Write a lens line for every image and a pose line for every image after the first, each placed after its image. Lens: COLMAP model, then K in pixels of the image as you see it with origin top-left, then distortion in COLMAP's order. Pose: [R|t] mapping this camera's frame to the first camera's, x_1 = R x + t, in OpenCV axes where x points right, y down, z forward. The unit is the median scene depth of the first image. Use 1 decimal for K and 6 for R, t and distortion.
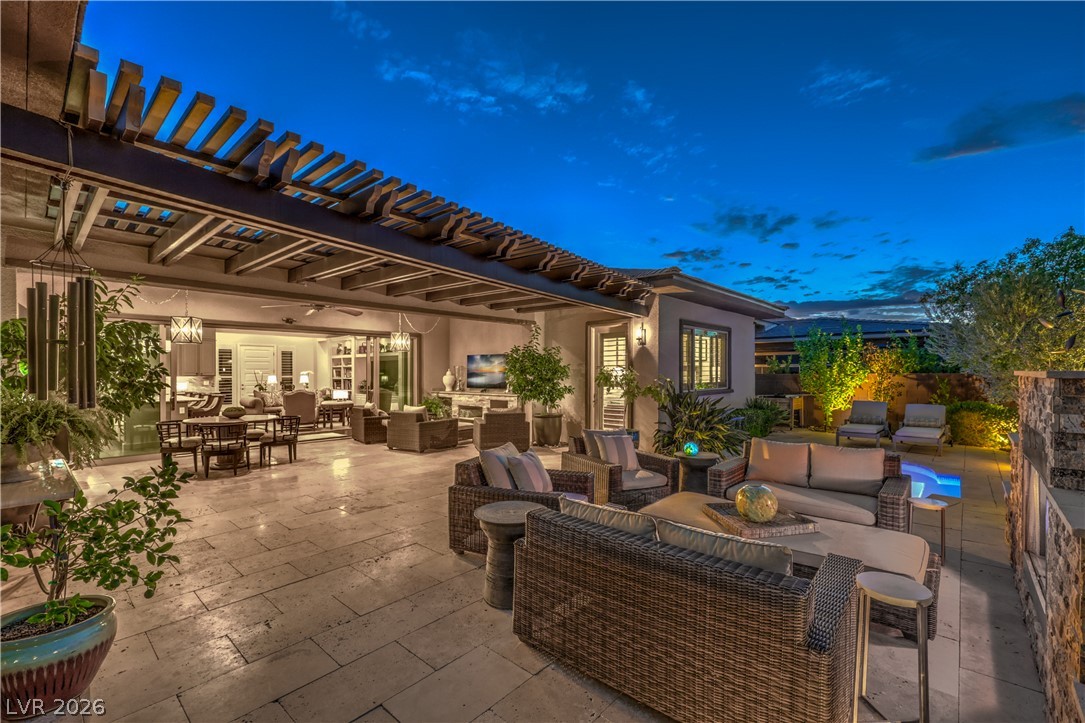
lens RADIAL K [[464.2, 0, 559.1], [0, 464.2, 376.2], [0, 0, 1]] dist [0.002894, 0.000259]
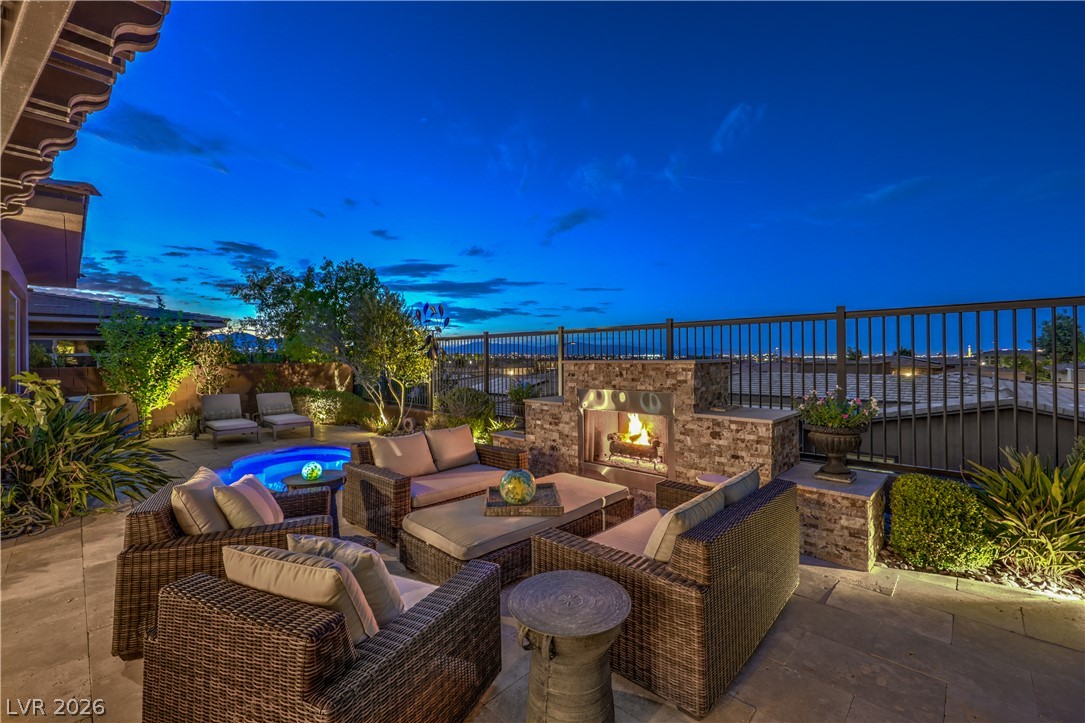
lens RADIAL K [[450.1, 0, 548.1], [0, 450.1, 359.8], [0, 0, 1]] dist [-0.000116, -0.000220]
pose [[0.040097, -0.005879, 0.999179, -0.196645], [0.019325, 0.999800, 0.005107, -0.007752], [-0.999009, 0.019104, 0.040202, 0.284599]]
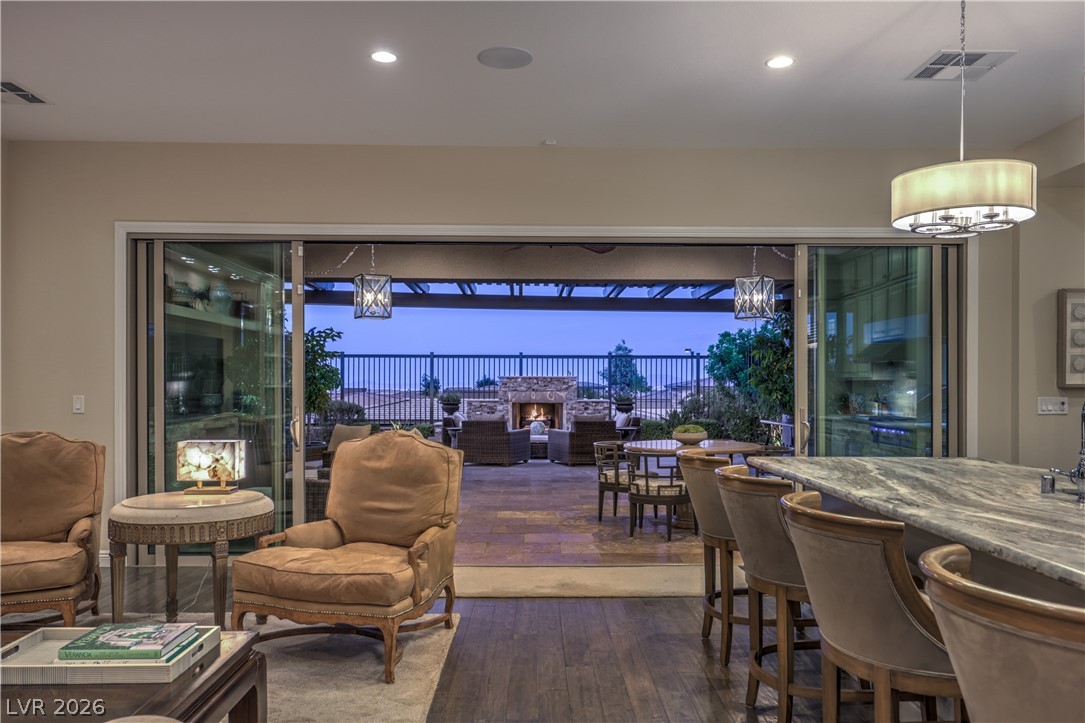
lens RADIAL K [[806.2, 0, 560.7], [0, 806.2, 388.5], [0, 0, 1]] dist [0.004234, -0.000537]
pose [[-0.677446, -0.003422, 0.735565, -0.903539], [0.004689, 0.999949, 0.008971, 0.006012], [-0.735558, 0.009526, -0.677395, 1.220722]]
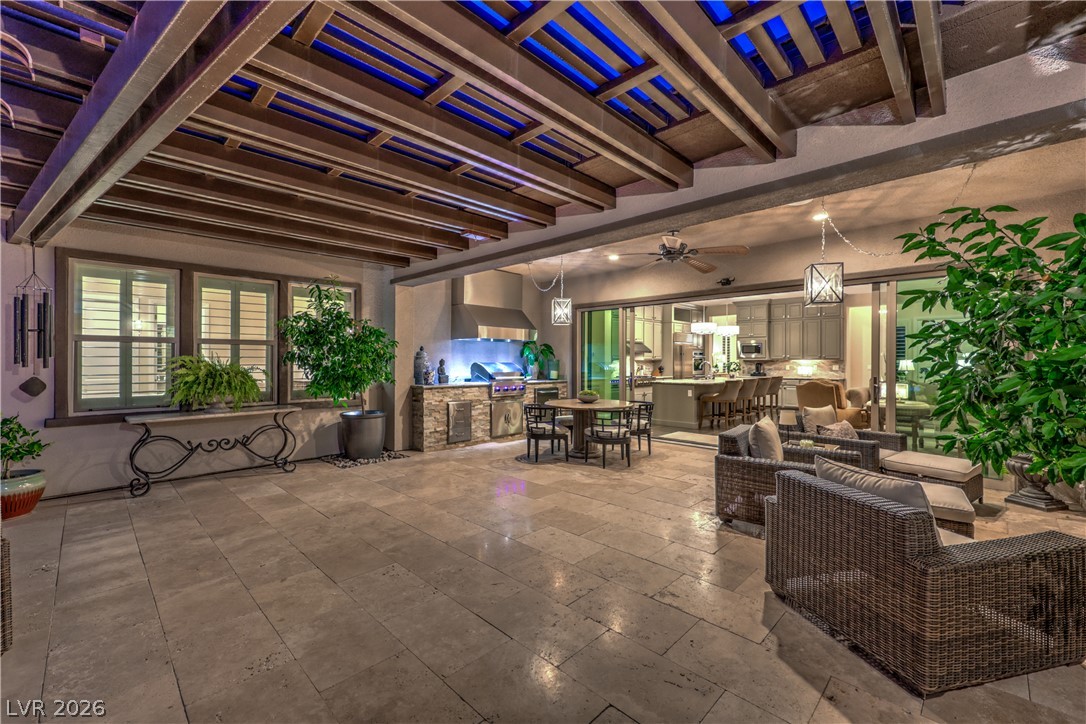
lens RADIAL K [[450.6, 0, 548.6], [0, 450.6, 360.3], [0, 0, 1]] dist [-0.000116, -0.000220]
pose [[-0.056267, 0.001849, -0.998414, 0.121205], [-0.006728, 0.999975, 0.002231, 0.003526], [0.998393, 0.006843, -0.056253, 0.654507]]
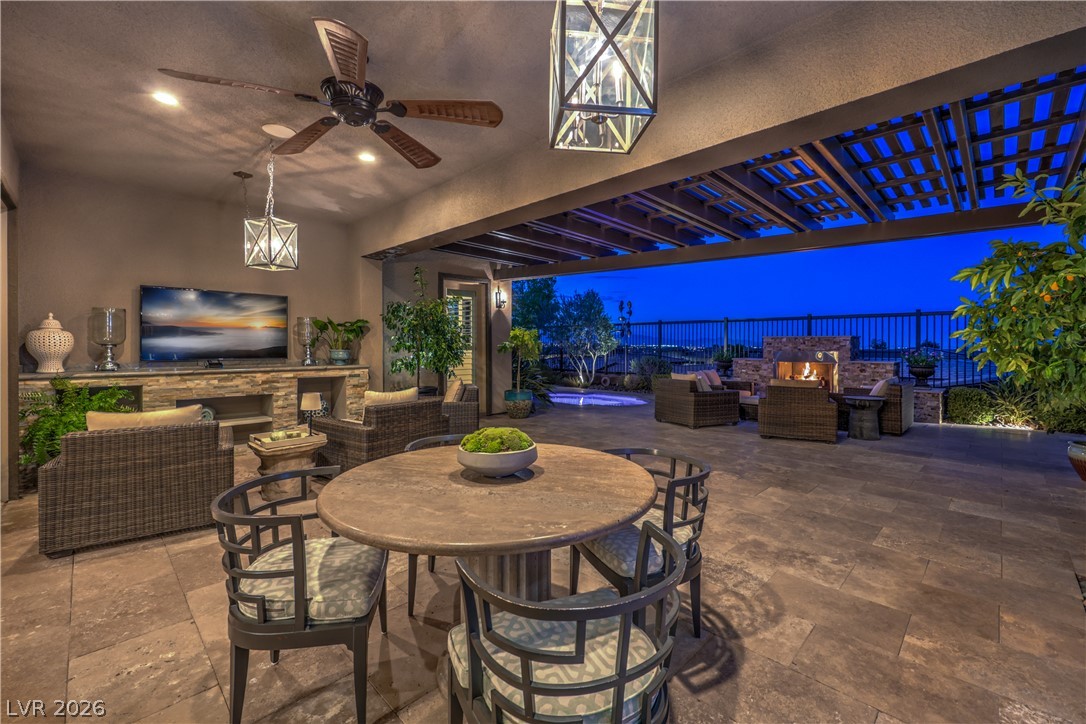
lens RADIAL K [[456.1, 0, 554.5], [0, 456.1, 347.7], [0, 0, 1]] dist [0.000337, 0.000032]
pose [[0.061147, -0.003235, 0.998124, -0.637073], [0.003954, 0.999988, 0.002999, 0.013906], [-0.998121, 0.003764, 0.061159, 0.641832]]
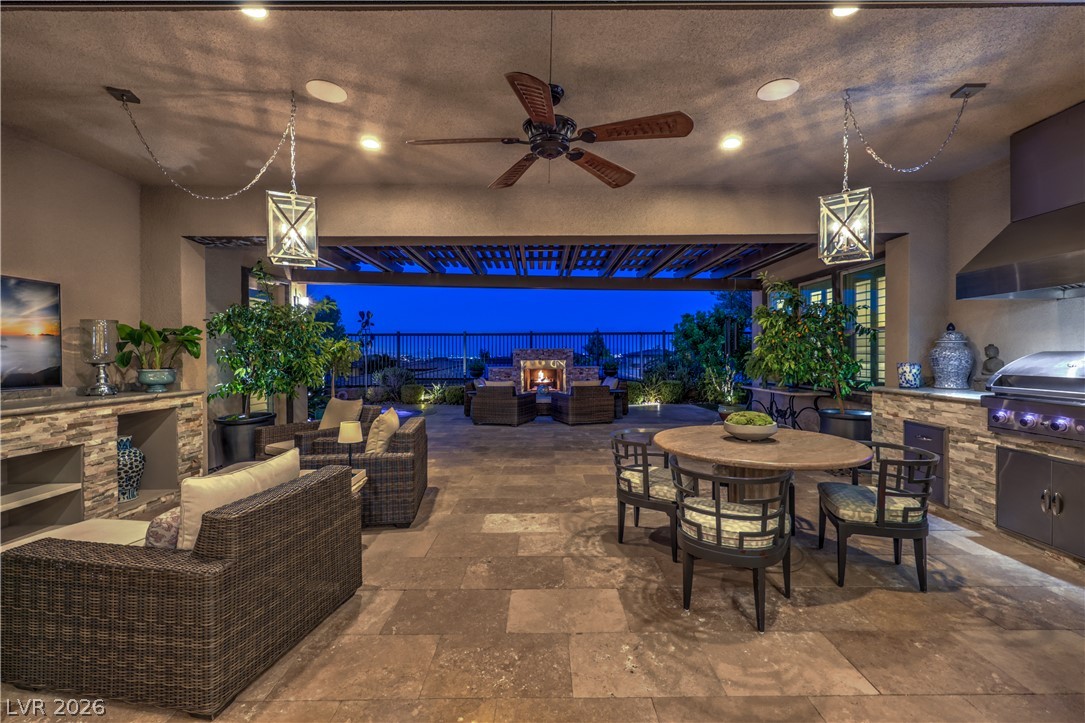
lens RADIAL K [[450.1, 0, 548.1], [0, 450.1, 359.8], [0, 0, 1]] dist [-0.000116, -0.000220]
pose [[-0.658094, -0.003748, 0.752926, -0.593899], [0.011970, 0.999809, 0.015440, 0.007042], [-0.752840, 0.019173, -0.657924, 0.940122]]
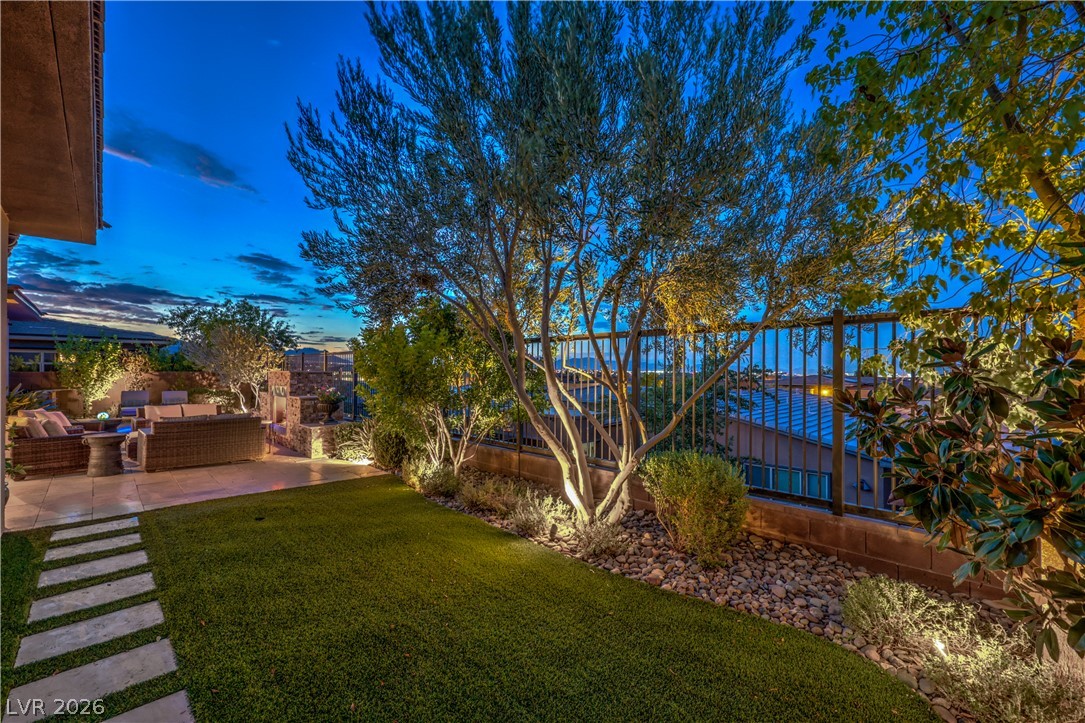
lens RADIAL K [[450.1, 0, 548.1], [0, 450.1, 359.8], [0, 0, 1]] dist [-0.000116, -0.000220]
pose [[0.072365, 0.028288, 0.996977, -0.586829], [0.004318, 0.999579, -0.028675, 0.003059], [-0.997369, 0.006380, 0.072213, -0.348170]]
